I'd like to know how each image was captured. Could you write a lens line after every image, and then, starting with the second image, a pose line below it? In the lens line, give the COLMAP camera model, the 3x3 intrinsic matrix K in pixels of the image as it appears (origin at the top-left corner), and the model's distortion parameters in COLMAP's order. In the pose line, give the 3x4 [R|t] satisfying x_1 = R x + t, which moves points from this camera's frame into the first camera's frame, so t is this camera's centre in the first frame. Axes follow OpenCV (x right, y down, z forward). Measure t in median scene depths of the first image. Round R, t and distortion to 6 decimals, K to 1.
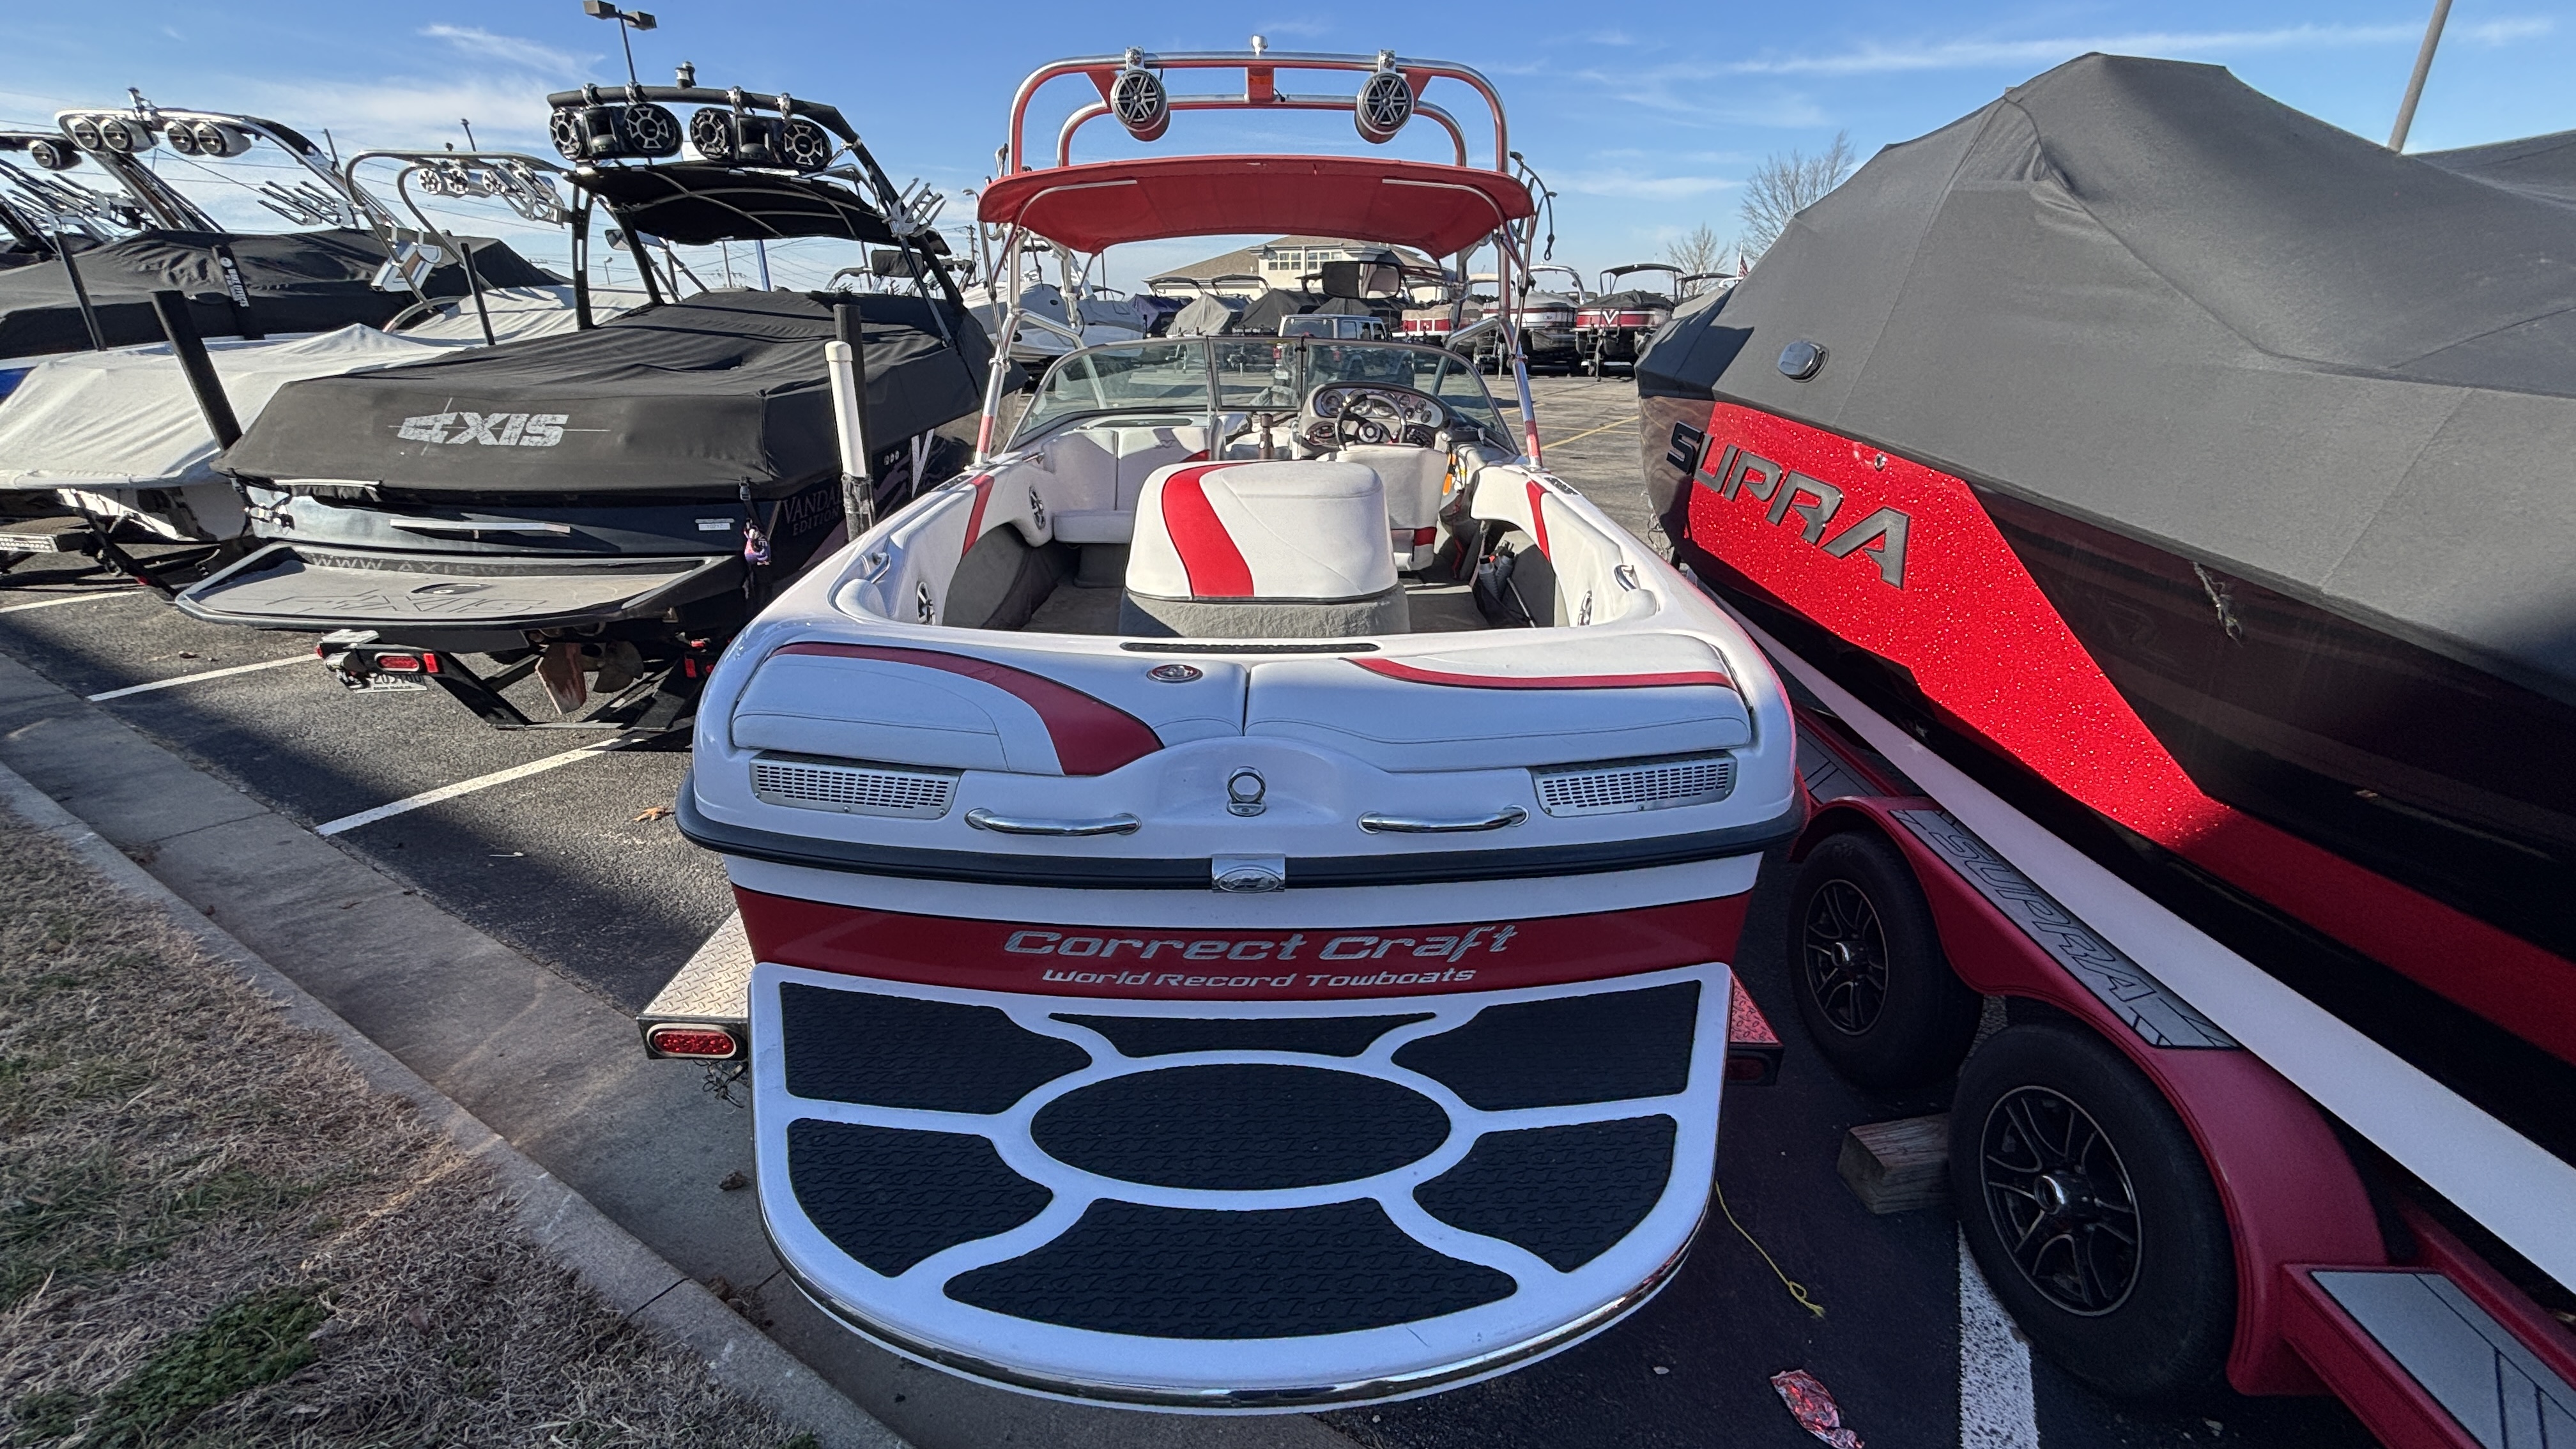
lens RADIAL K [[1043.7, 0, 1288.1], [0, 1043.7, 727.8], [0, 0, 1]] dist [0.001370, -0.003424]
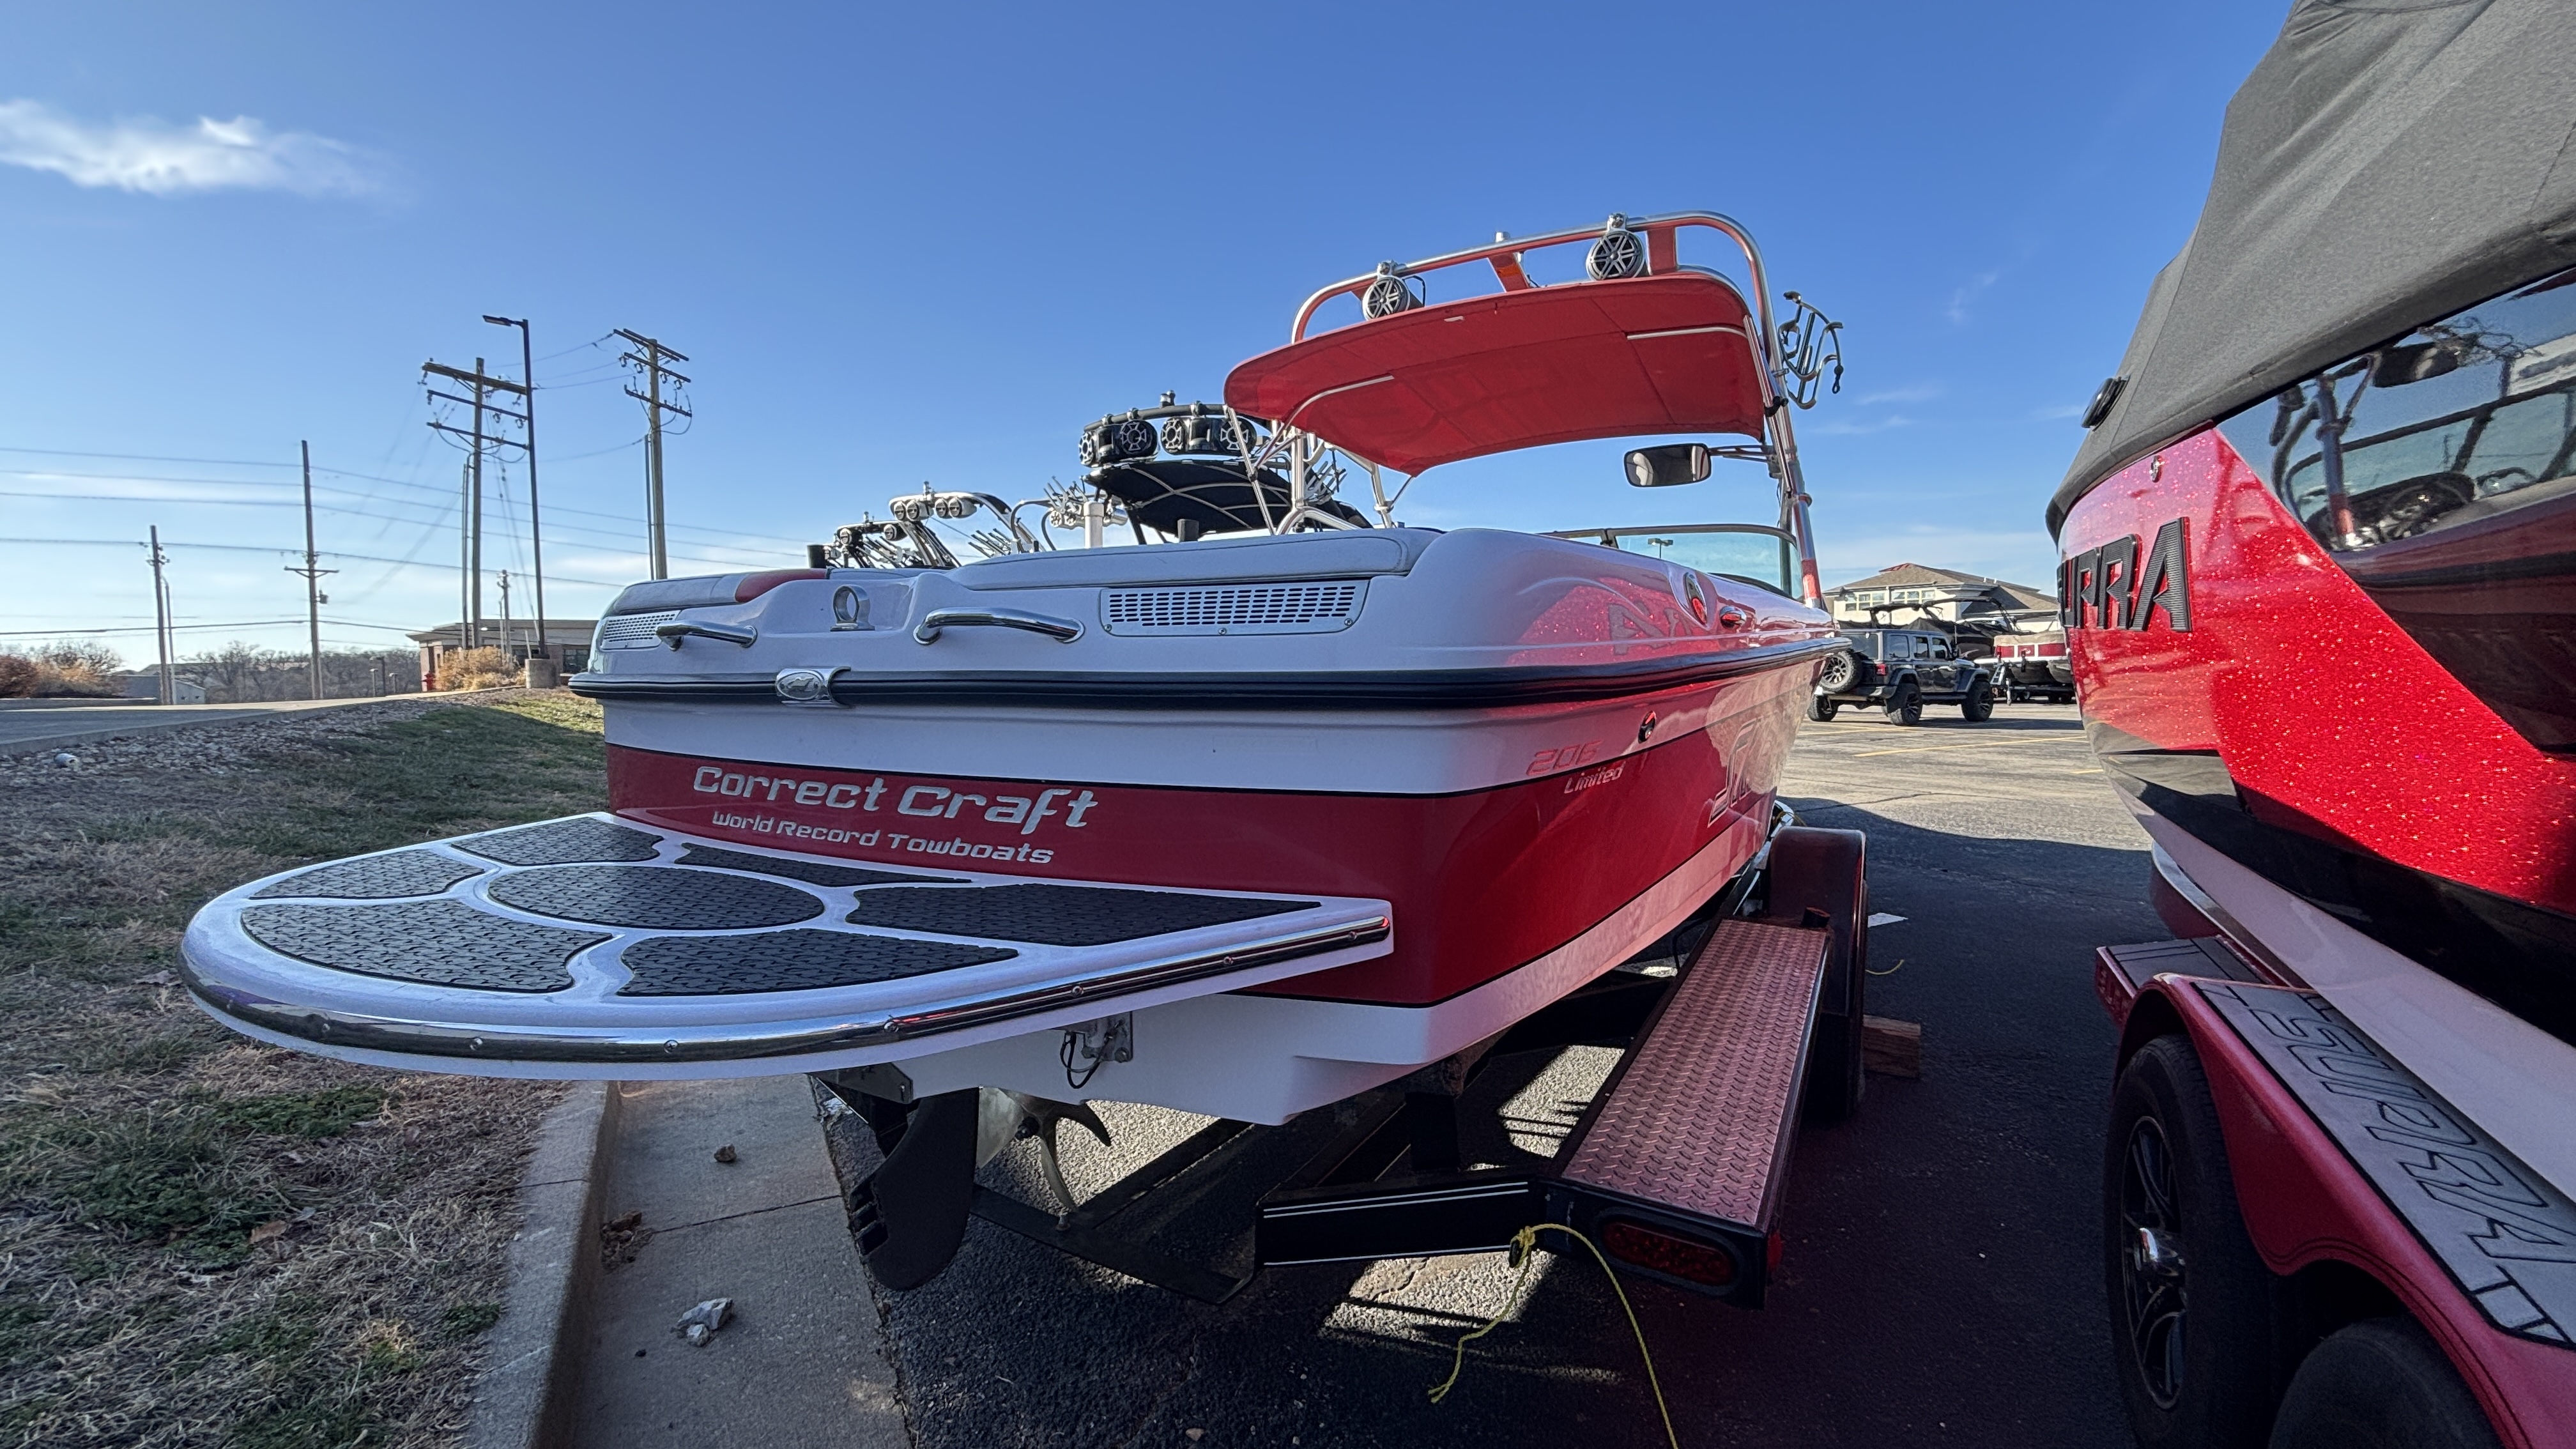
lens RADIAL K [[1043.7, 0, 1296.9], [0, 1043.7, 734.4], [0, 0, 1]] dist [0.001370, -0.003424]
pose [[0.870439, 0.015565, -0.492031, 0.329419], [-0.167292, 0.949368, -0.265920, 0.147666], [0.462979, 0.313780, 0.828970, 0.179885]]
